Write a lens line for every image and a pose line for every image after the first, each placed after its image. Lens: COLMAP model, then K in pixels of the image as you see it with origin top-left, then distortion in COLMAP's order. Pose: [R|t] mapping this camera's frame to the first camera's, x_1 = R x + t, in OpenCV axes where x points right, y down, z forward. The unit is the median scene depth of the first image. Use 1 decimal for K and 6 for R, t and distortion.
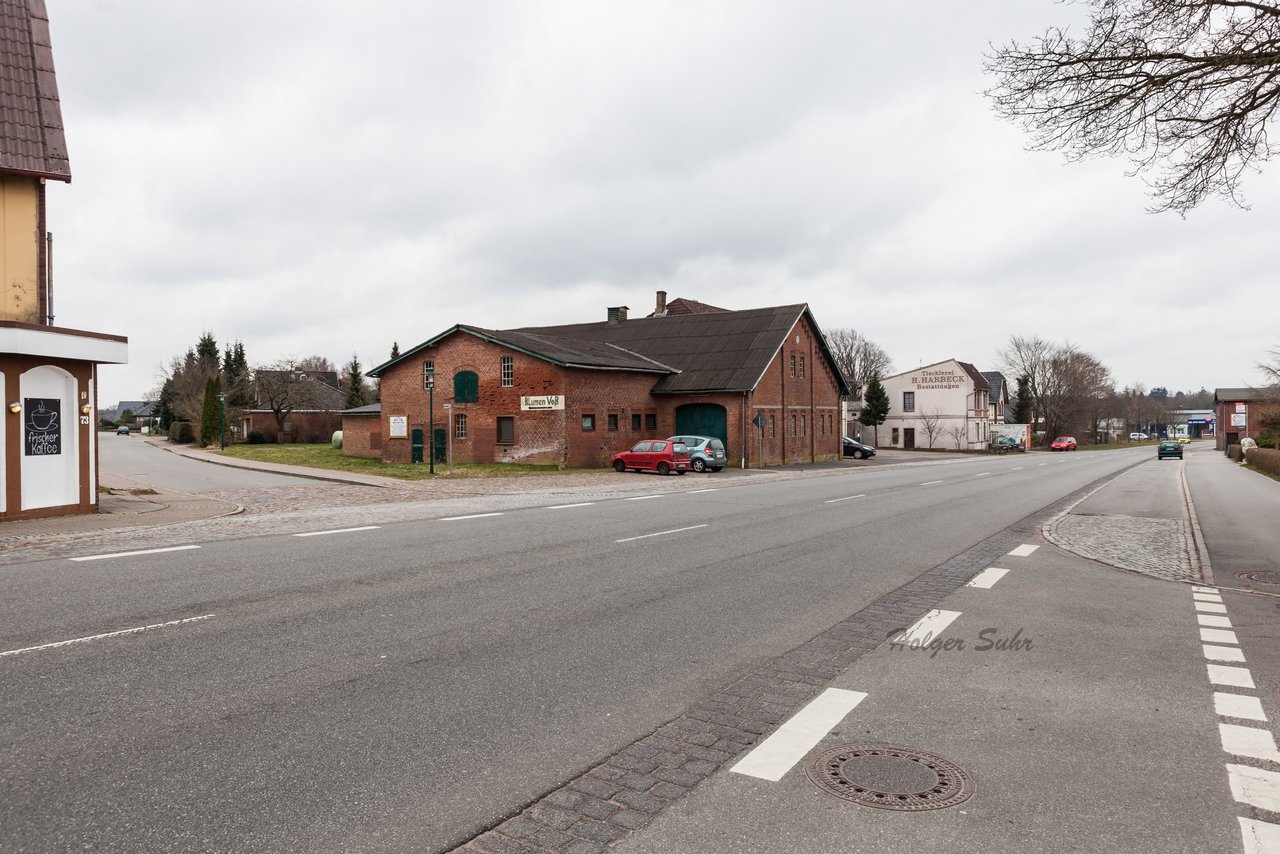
lens RADIAL K [[894.0, 0, 640.0], [0, 894.0, 427.0], [0, 0, 1]] dist [-0.026773, 0.026000]
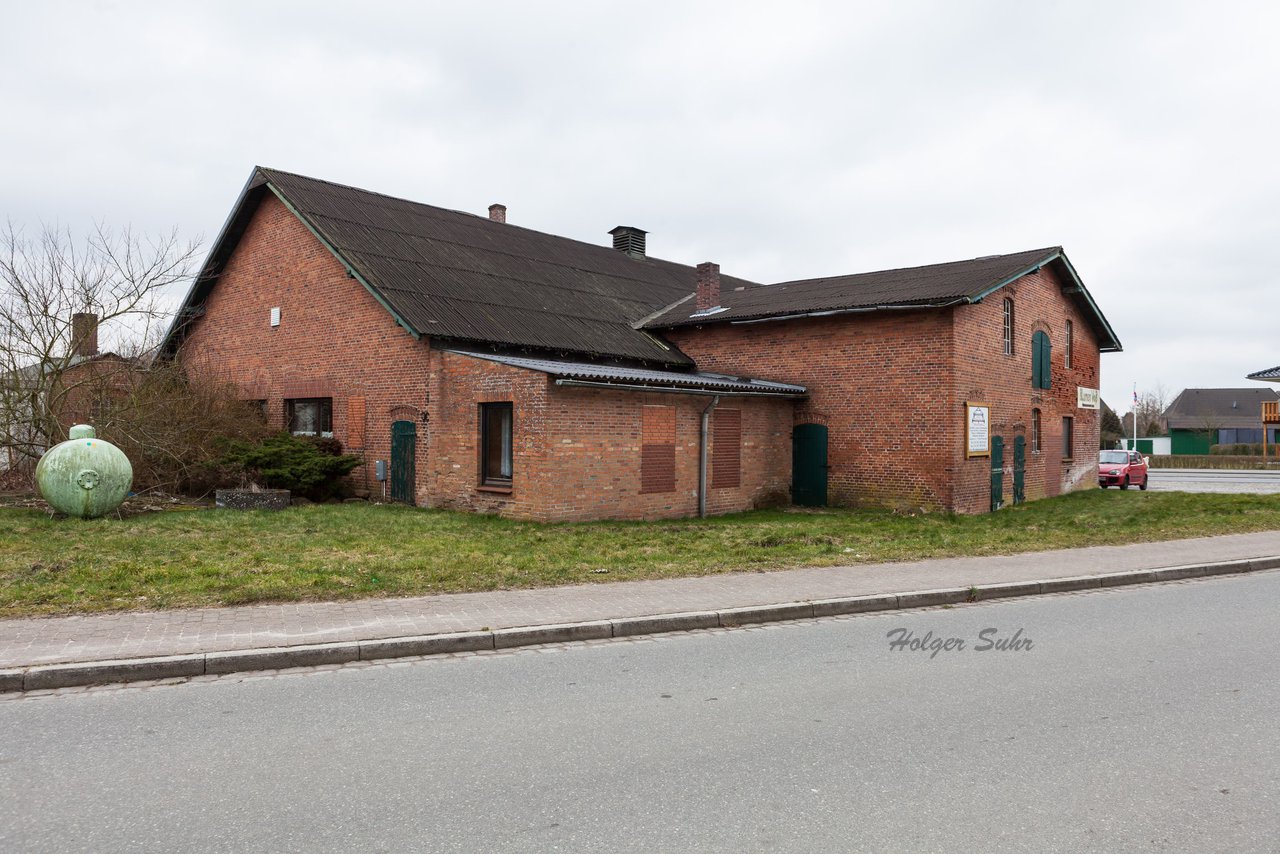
lens RADIAL K [[868.5, 0, 640.0], [0, 868.5, 427.0], [0, 0, 1]] dist [-0.031106, 0.022551]
pose [[0.162599, 0.013826, 0.986595, -0.752464], [-0.006103, 0.999897, -0.013007, 0.004975], [-0.986673, -0.003906, 0.162667, 1.142742]]
